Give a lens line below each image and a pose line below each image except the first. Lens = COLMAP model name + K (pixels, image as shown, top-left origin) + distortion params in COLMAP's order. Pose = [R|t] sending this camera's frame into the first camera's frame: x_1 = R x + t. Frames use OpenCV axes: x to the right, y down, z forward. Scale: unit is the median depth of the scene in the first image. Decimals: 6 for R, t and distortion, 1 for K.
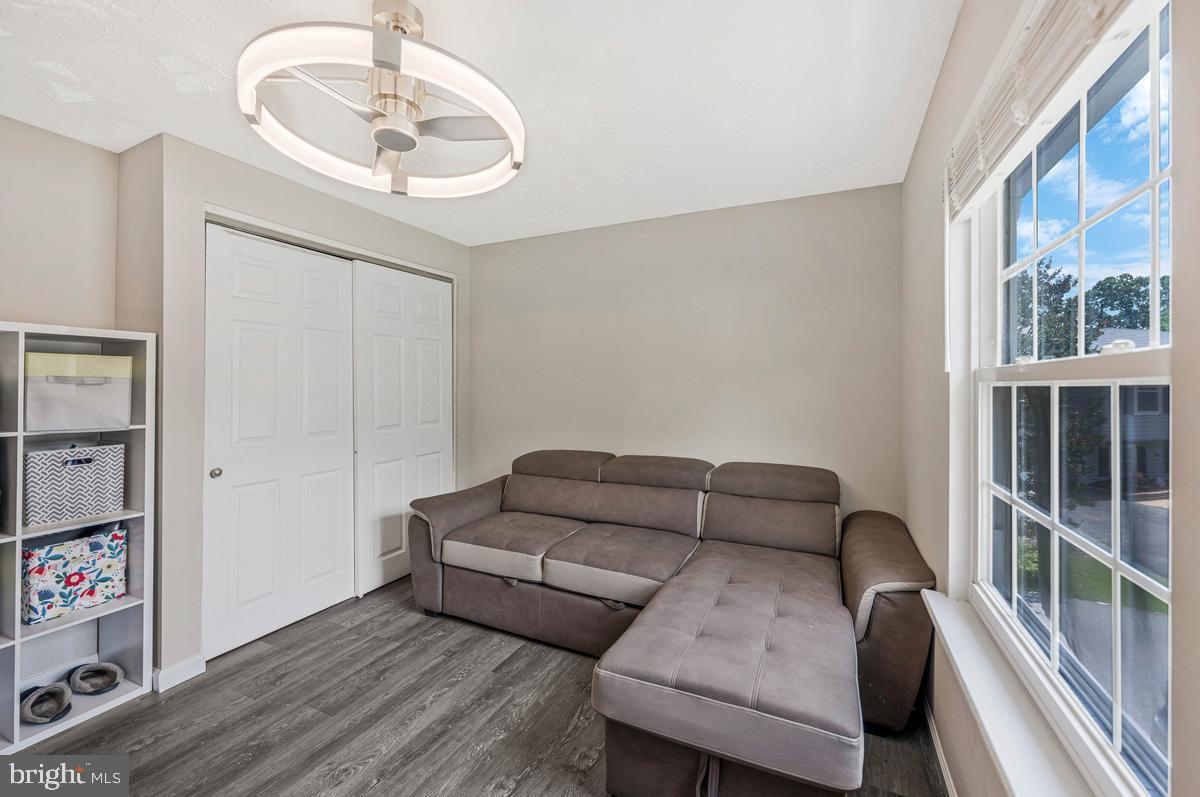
lens RADIAL K [[490.9, 0, 597.7], [0, 490.9, 403.7], [0, 0, 1]] dist [-0.001253, -0.000044]
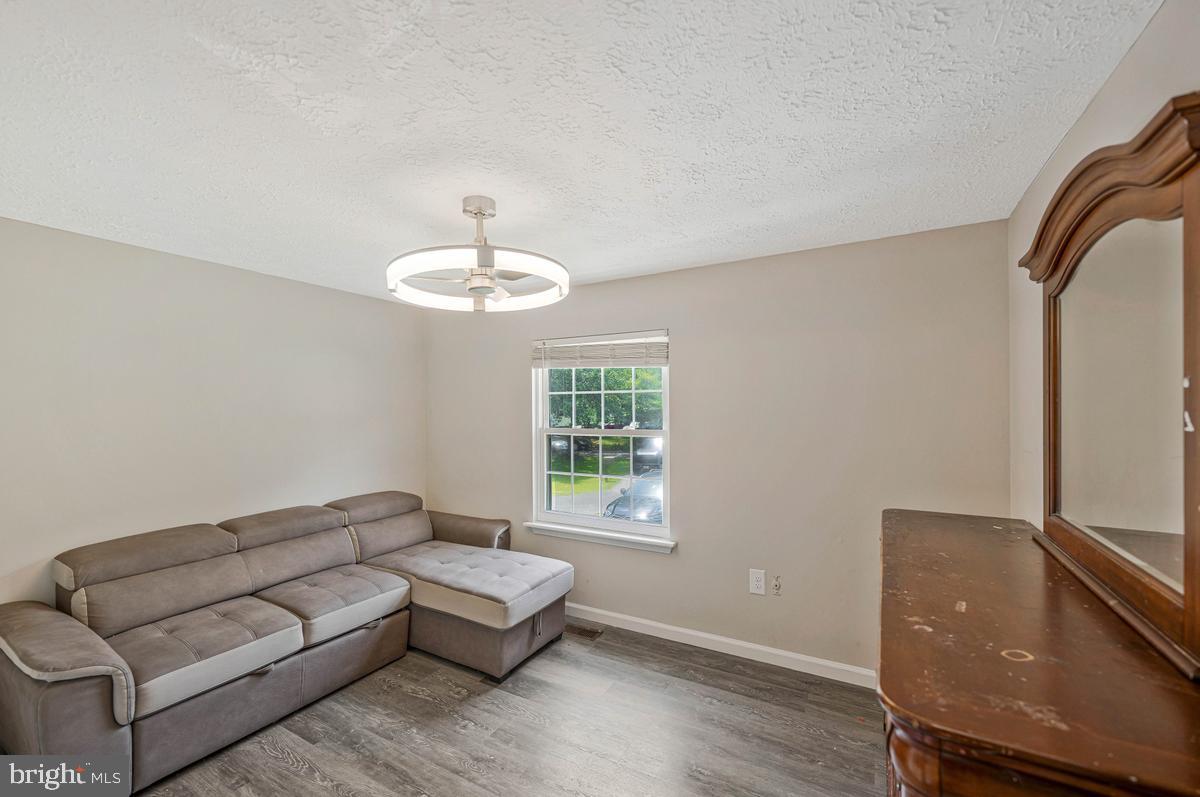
lens RADIAL K [[490.9, 0, 597.7], [0, 490.9, 403.7], [0, 0, 1]] dist [-0.001253, -0.000044]
pose [[0.078747, -0.001878, 0.996893, -1.136173], [0.040378, 0.999184, -0.001308, -0.121077], [-0.996077, 0.040356, 0.078759, 0.307890]]
